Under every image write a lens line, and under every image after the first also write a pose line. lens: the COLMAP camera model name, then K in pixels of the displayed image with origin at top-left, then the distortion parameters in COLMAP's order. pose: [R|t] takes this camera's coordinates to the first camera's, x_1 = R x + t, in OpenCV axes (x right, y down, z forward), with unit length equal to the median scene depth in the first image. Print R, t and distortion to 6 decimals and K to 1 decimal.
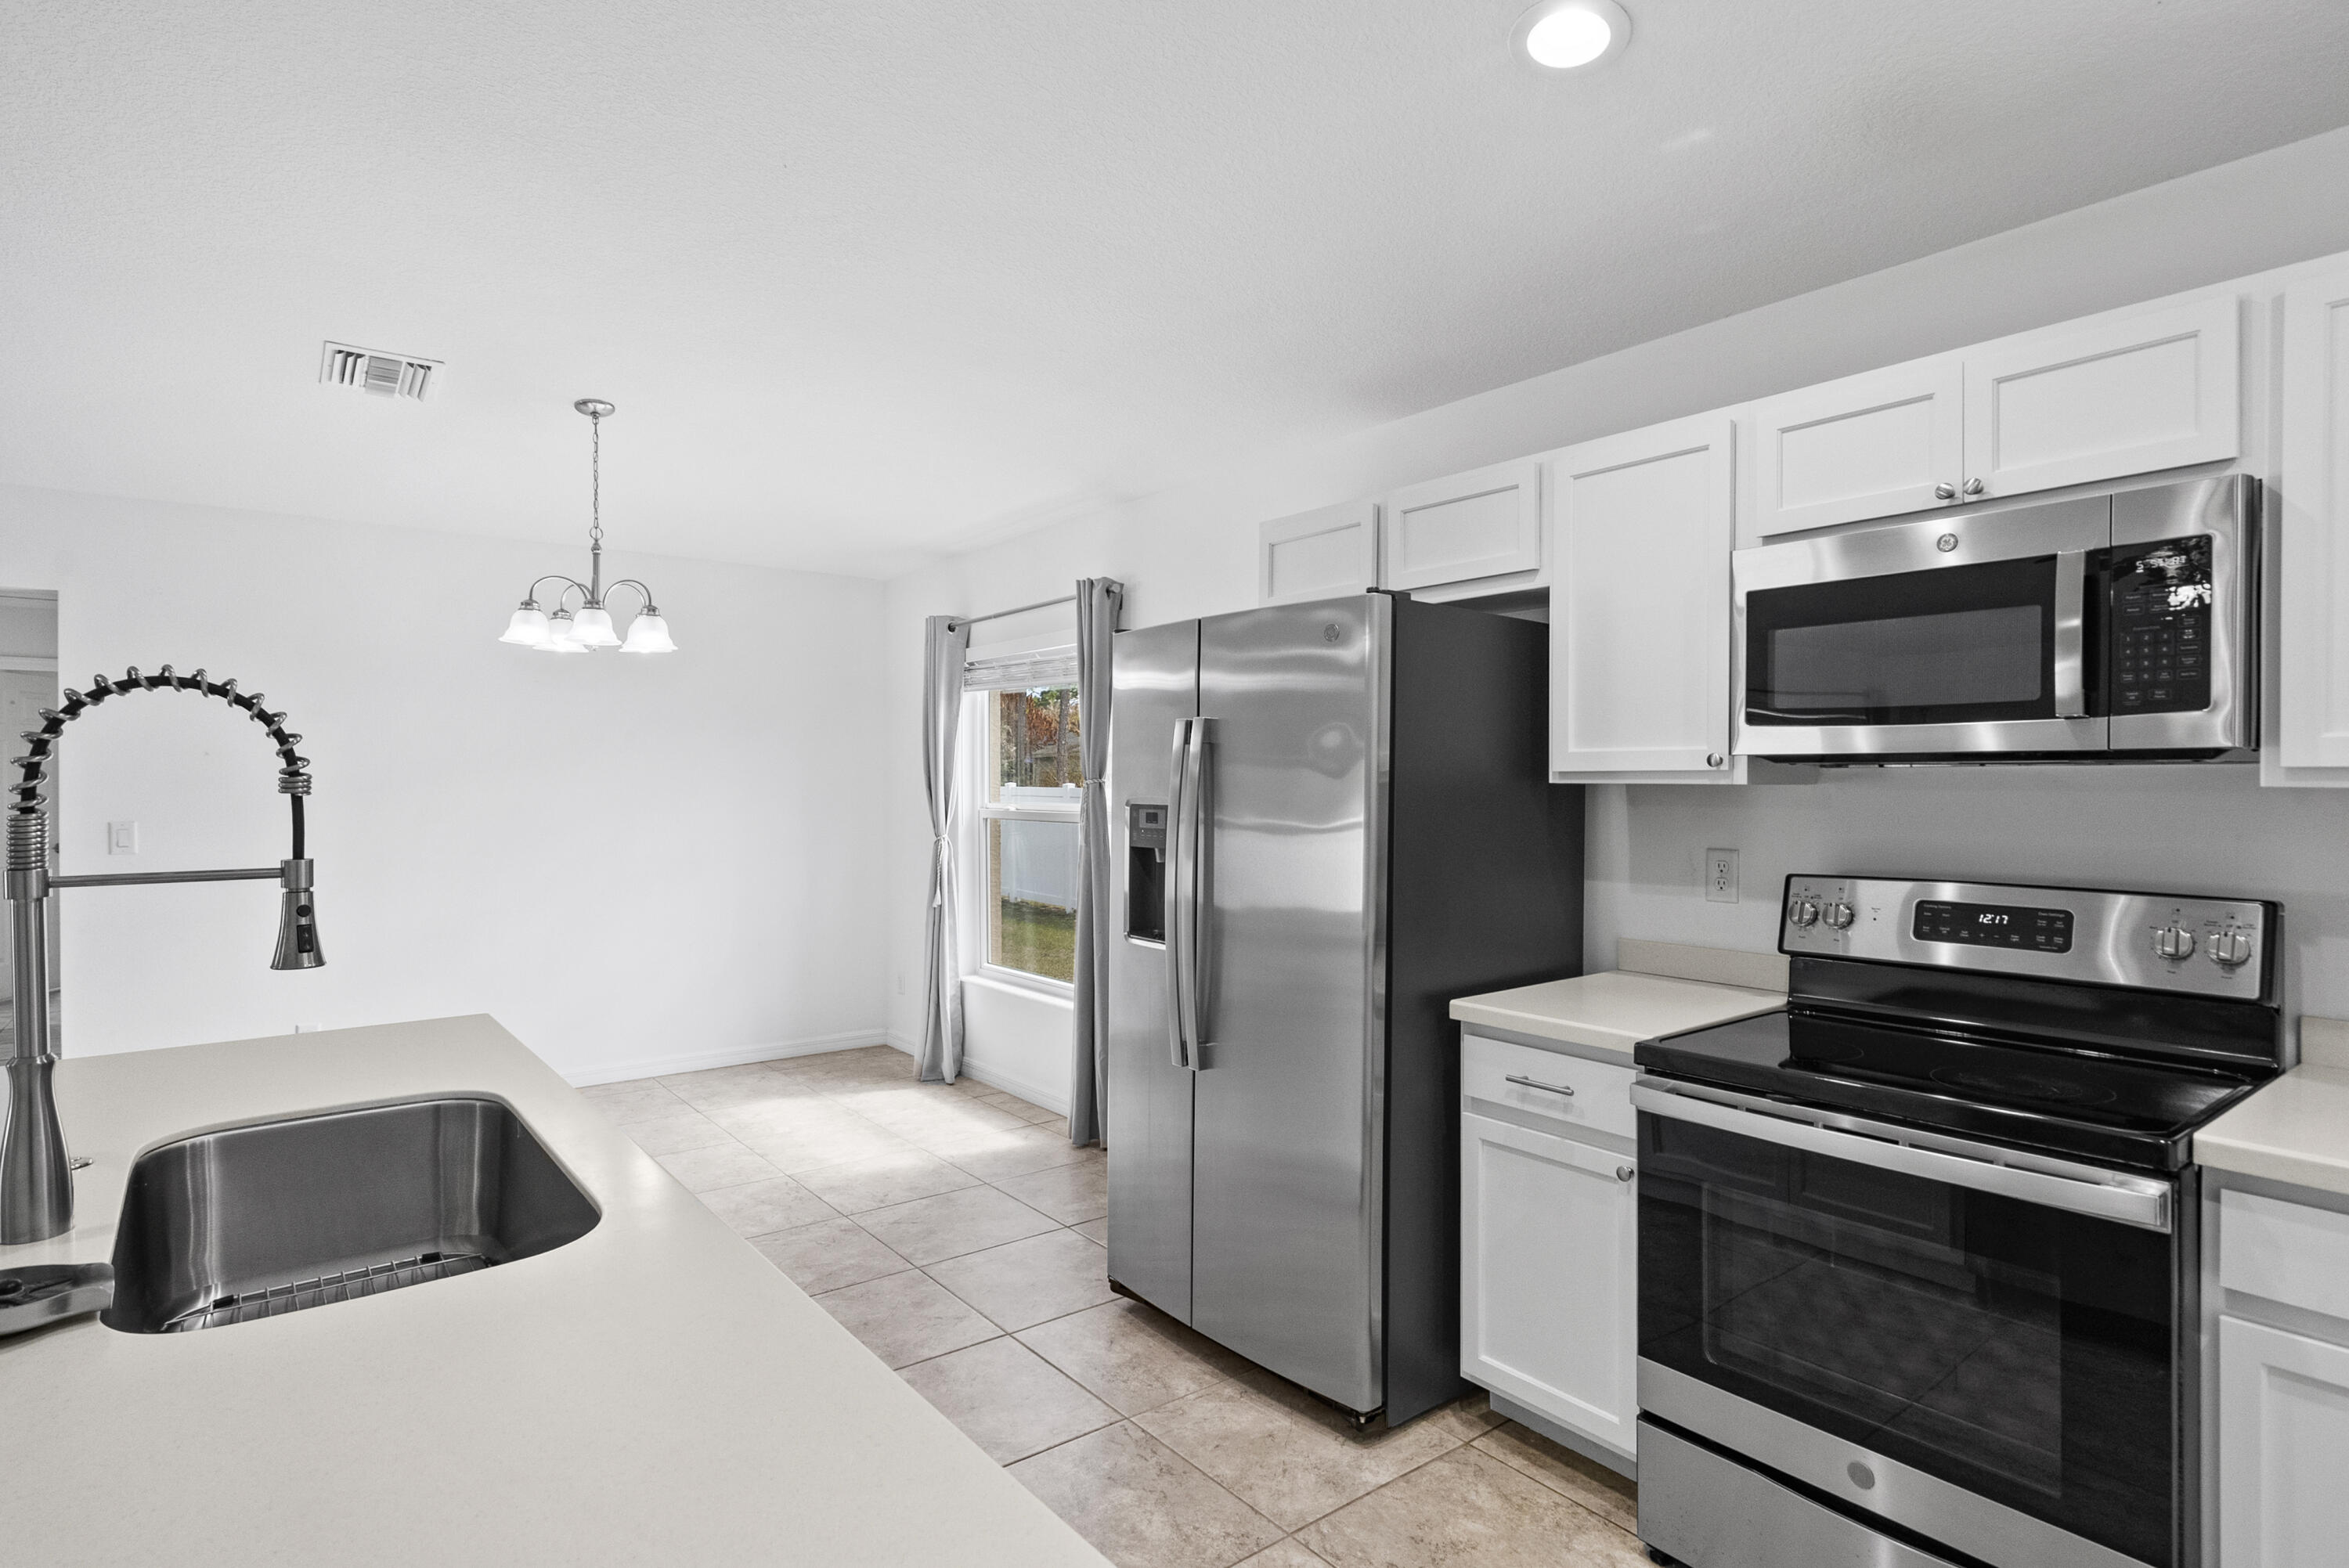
lens RADIAL K [[1193.0, 0, 1178.3], [0, 1193.0, 788.5], [0, 0, 1]] dist [0.012145, -0.000666]
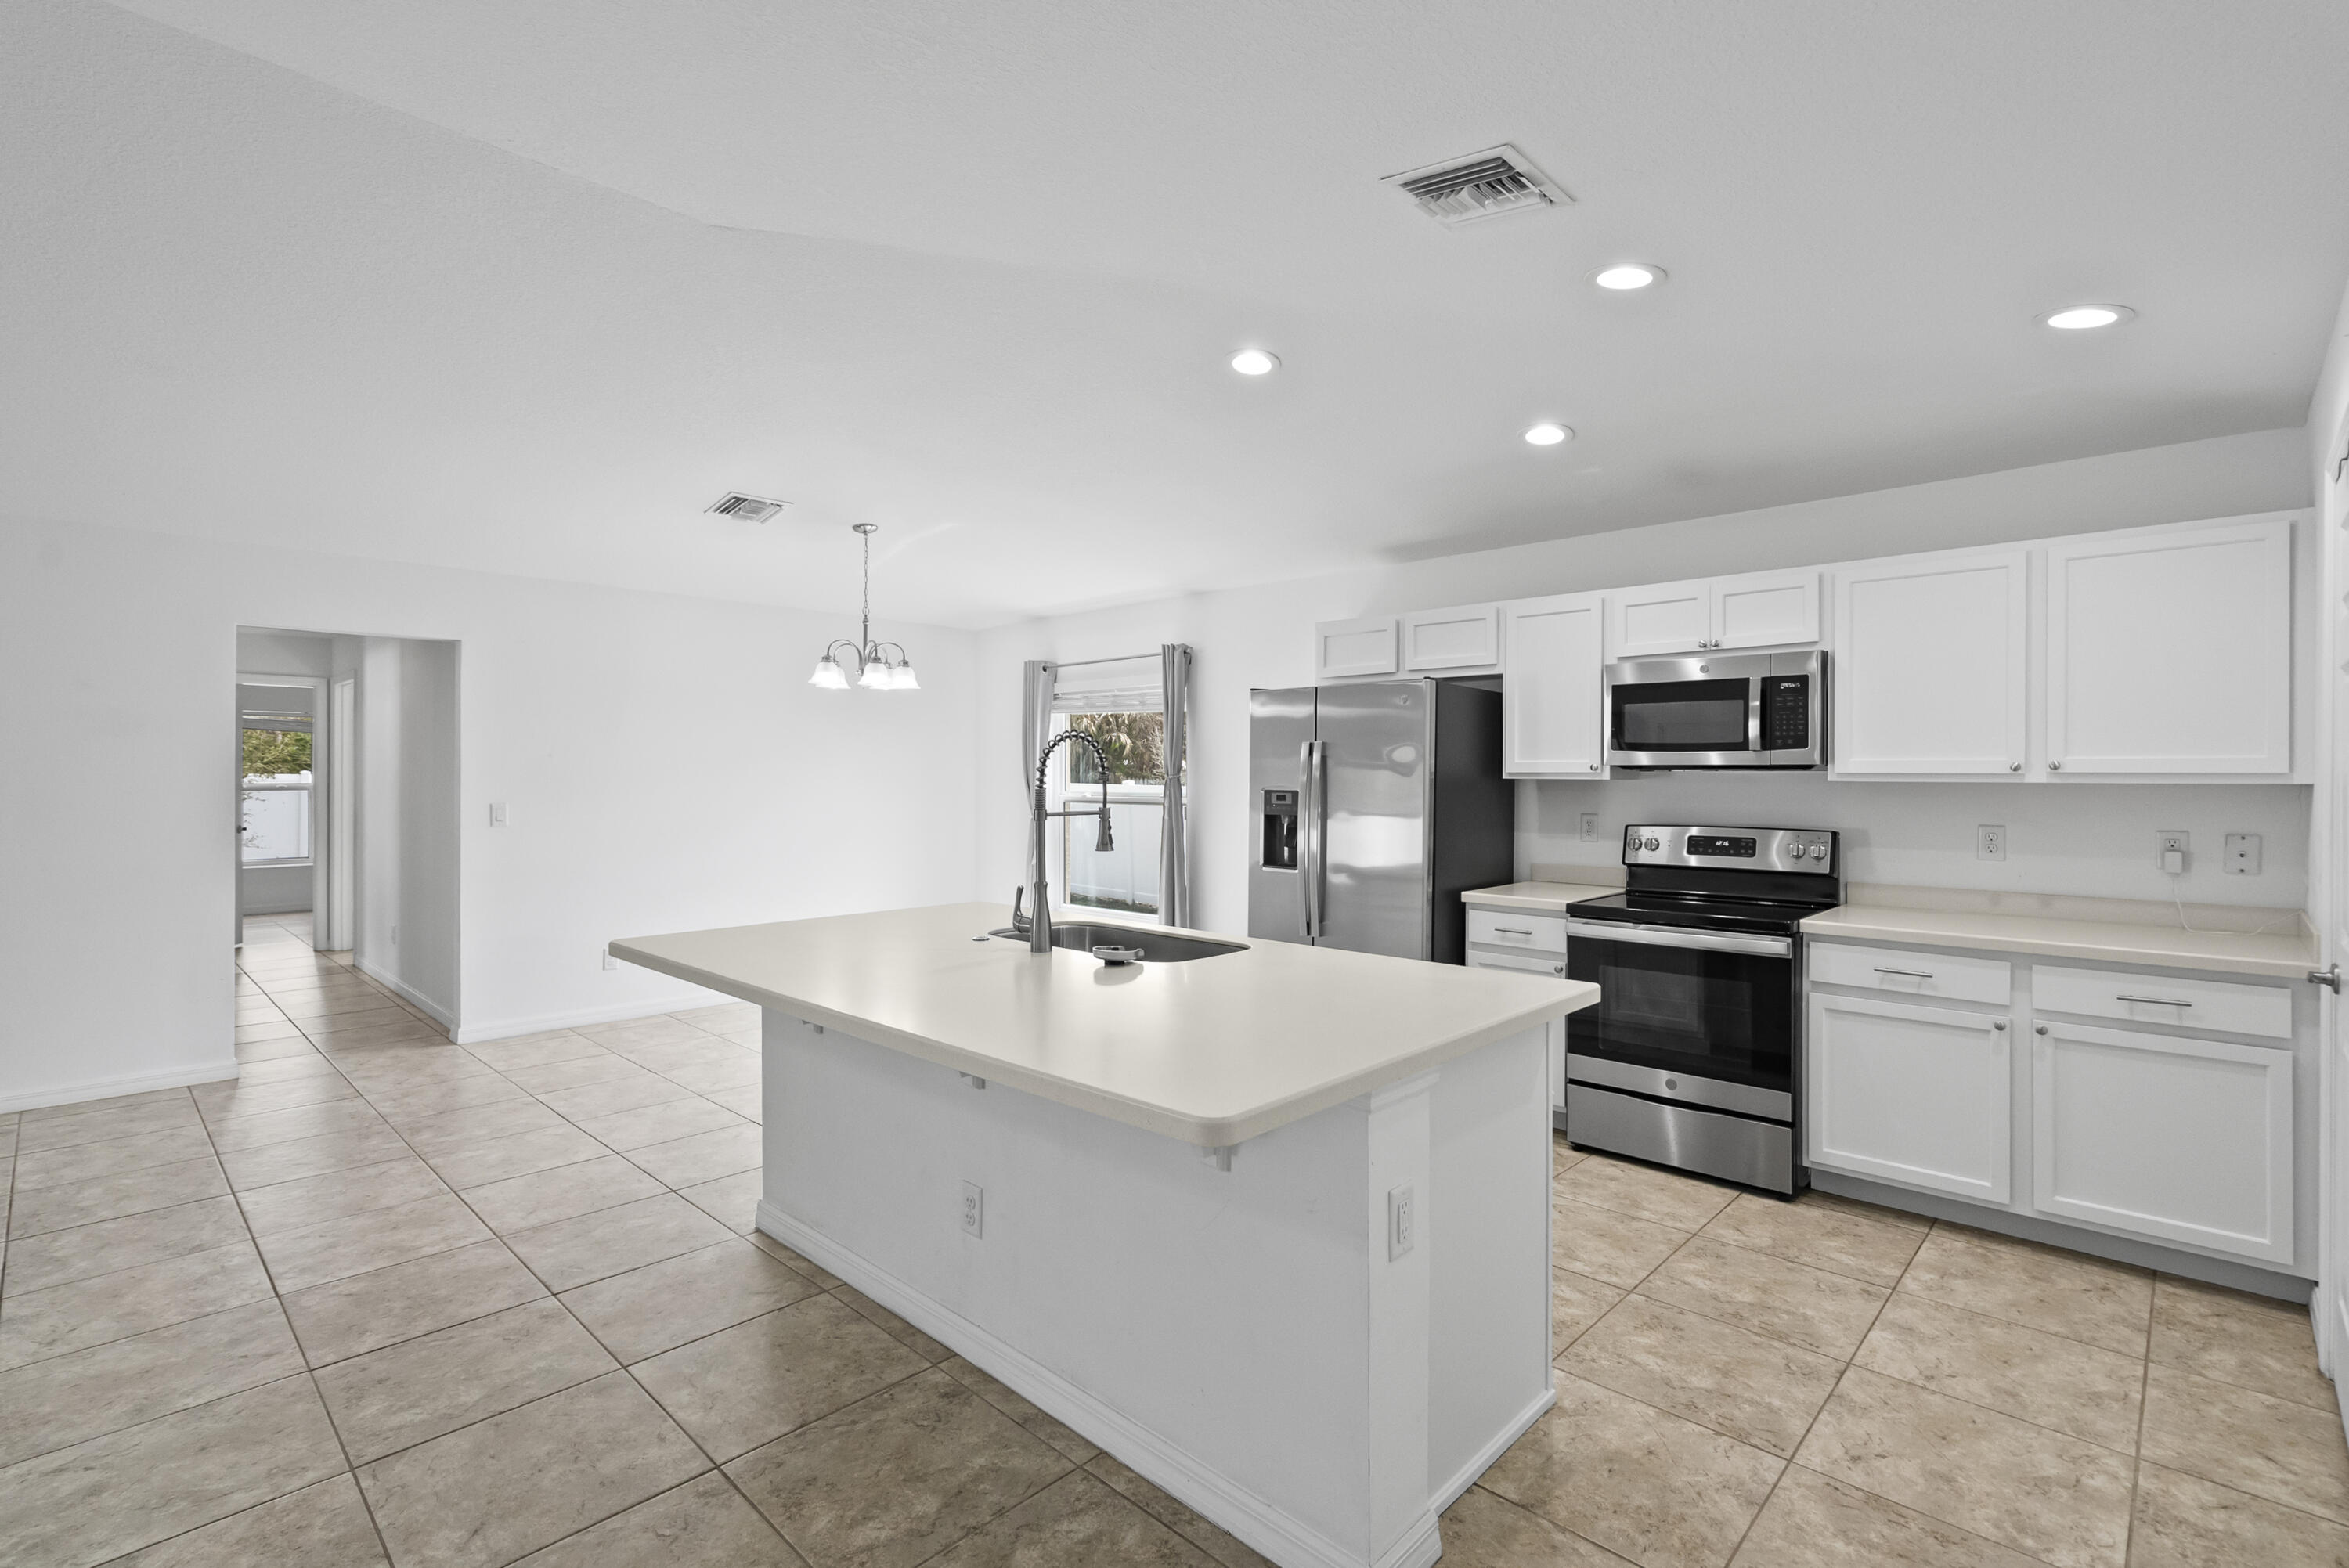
lens RADIAL K [[1075.1, 0, 1174.8], [0, 1075.1, 776.5], [0, 0, 1]] dist [0.003710, 0.000871]
pose [[0.989444, 0.003368, 0.144878, -0.495048], [-0.002434, 0.999975, -0.006622, 0.005084], [-0.144897, 0.006199, 0.989427, -0.662994]]
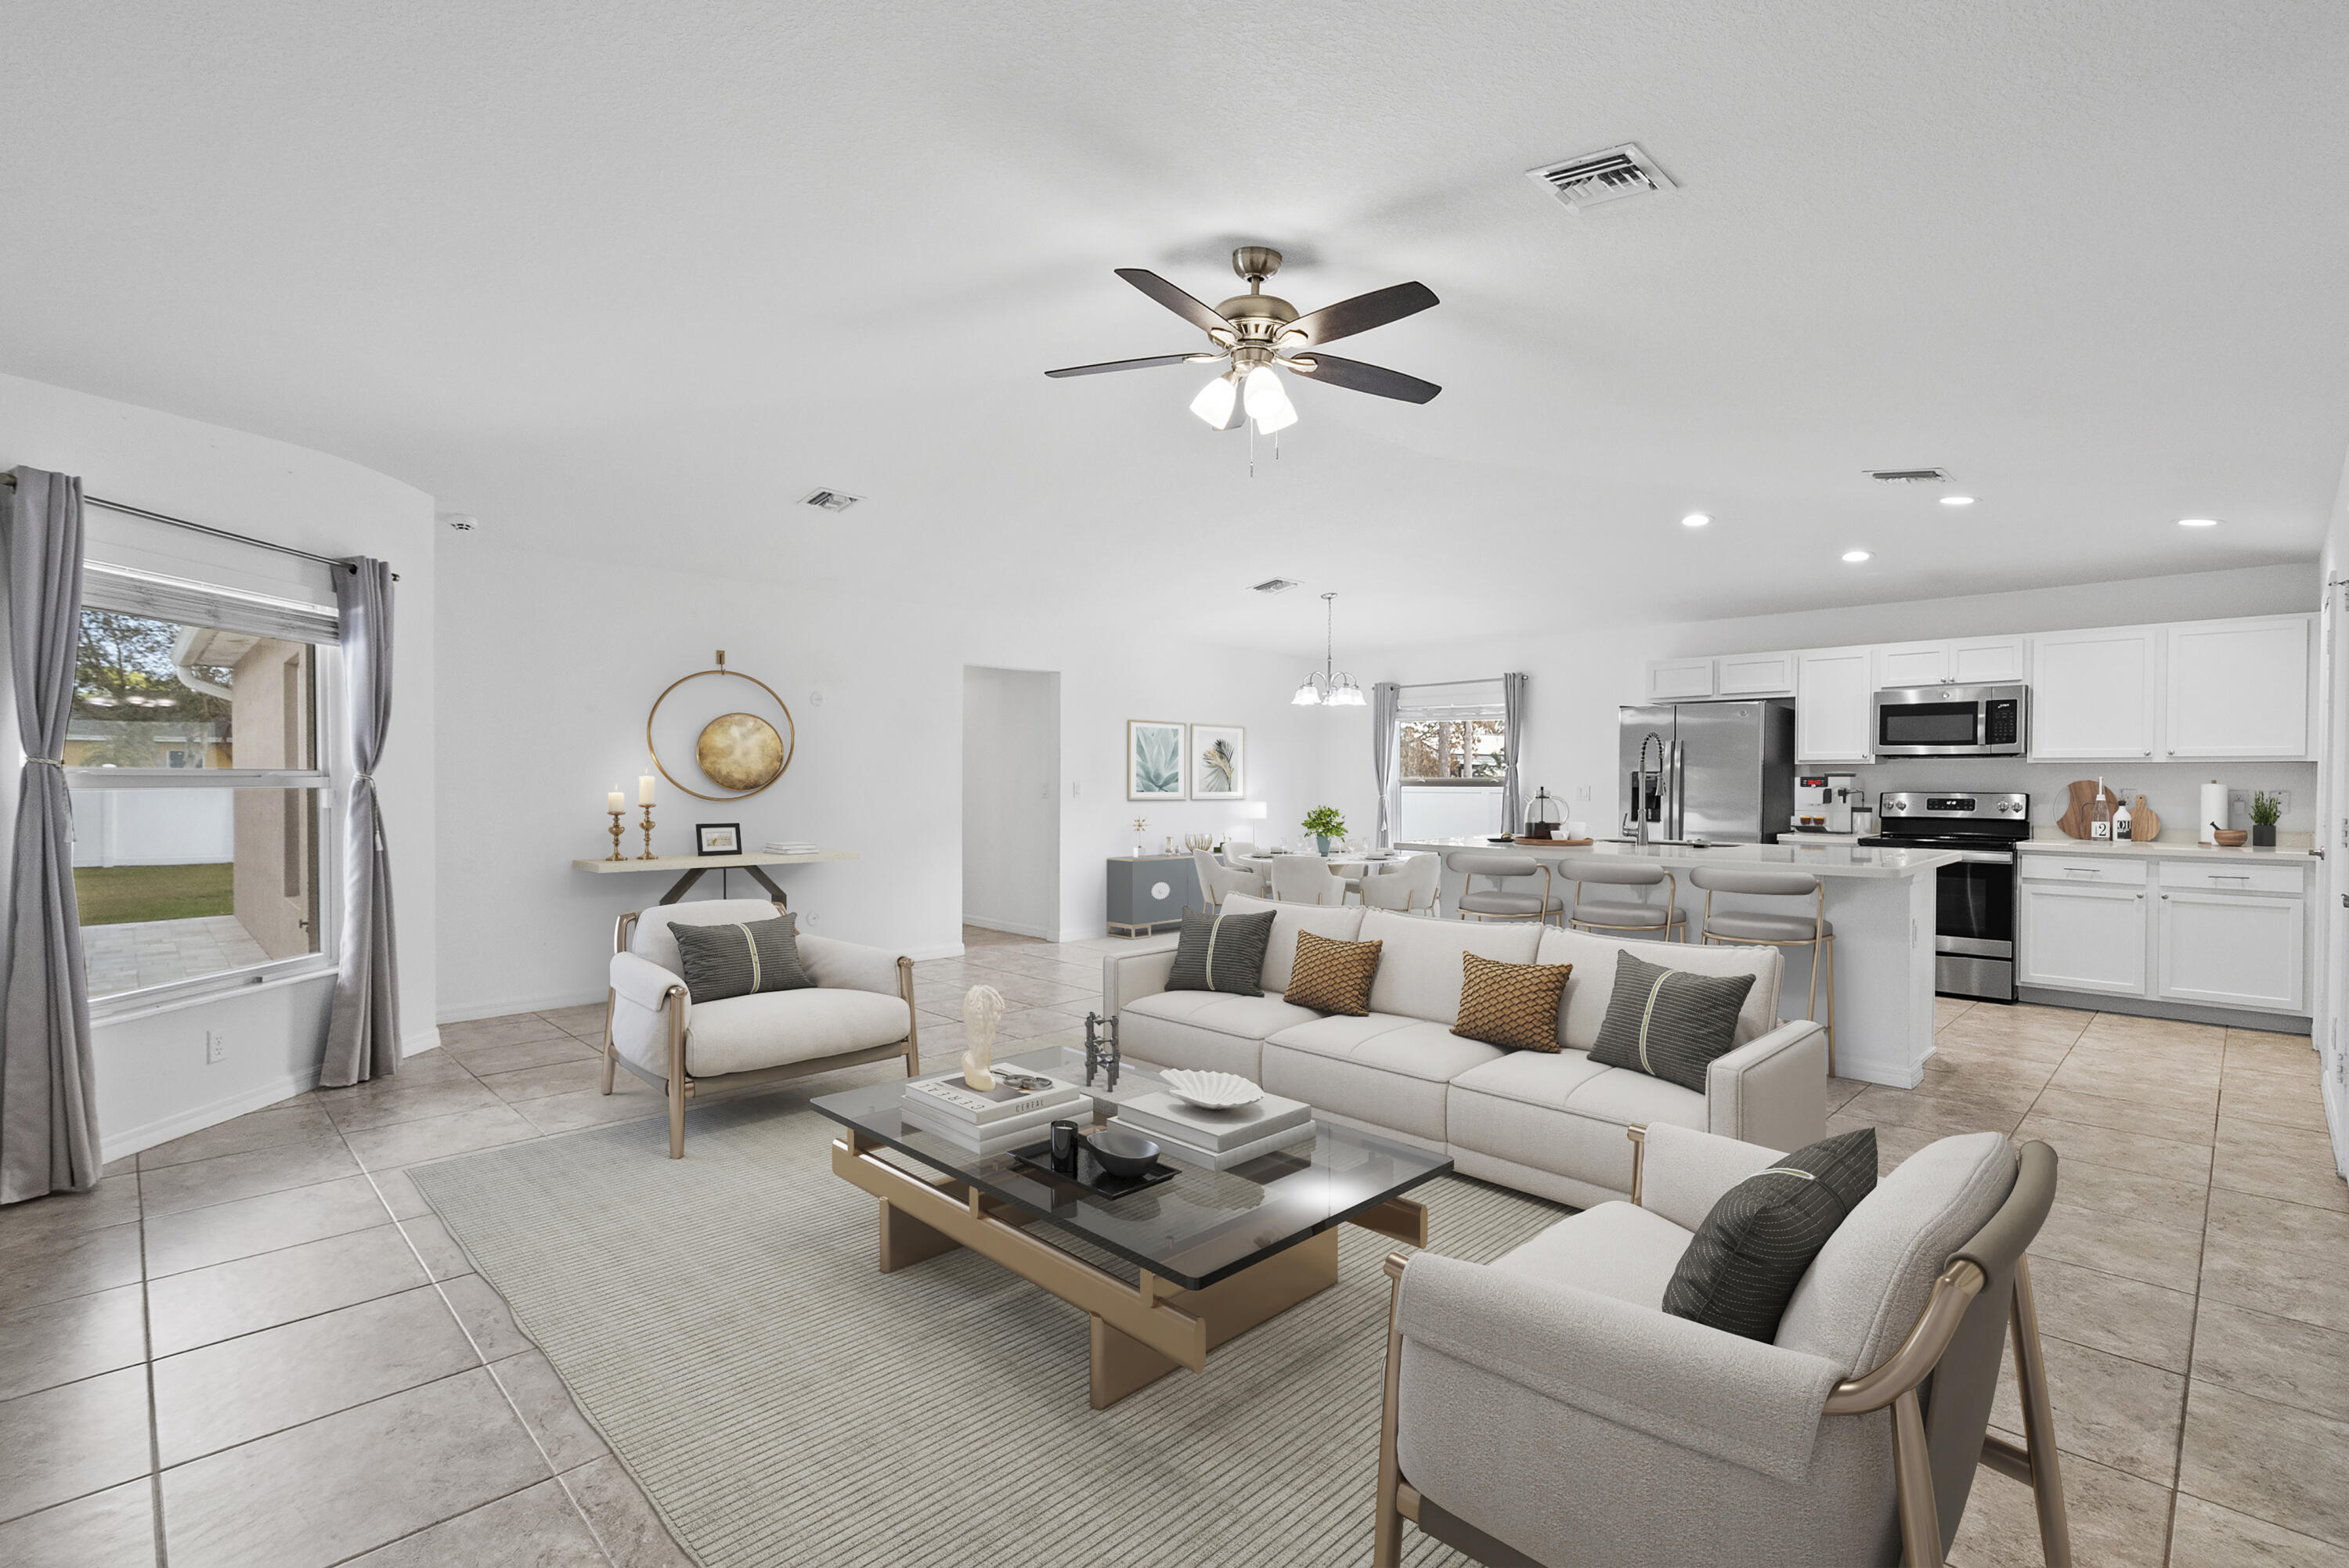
lens RADIAL K [[1075.1, 0, 1167.1], [0, 1075.1, 795.1], [0, 0, 1]] dist [0.003710, 0.000871]
pose [[0.993265, 0.003768, 0.115801, -1.704415], [-0.004732, 0.999956, 0.008054, 0.065724], [-0.115766, -0.008548, 0.993240, -1.611098]]
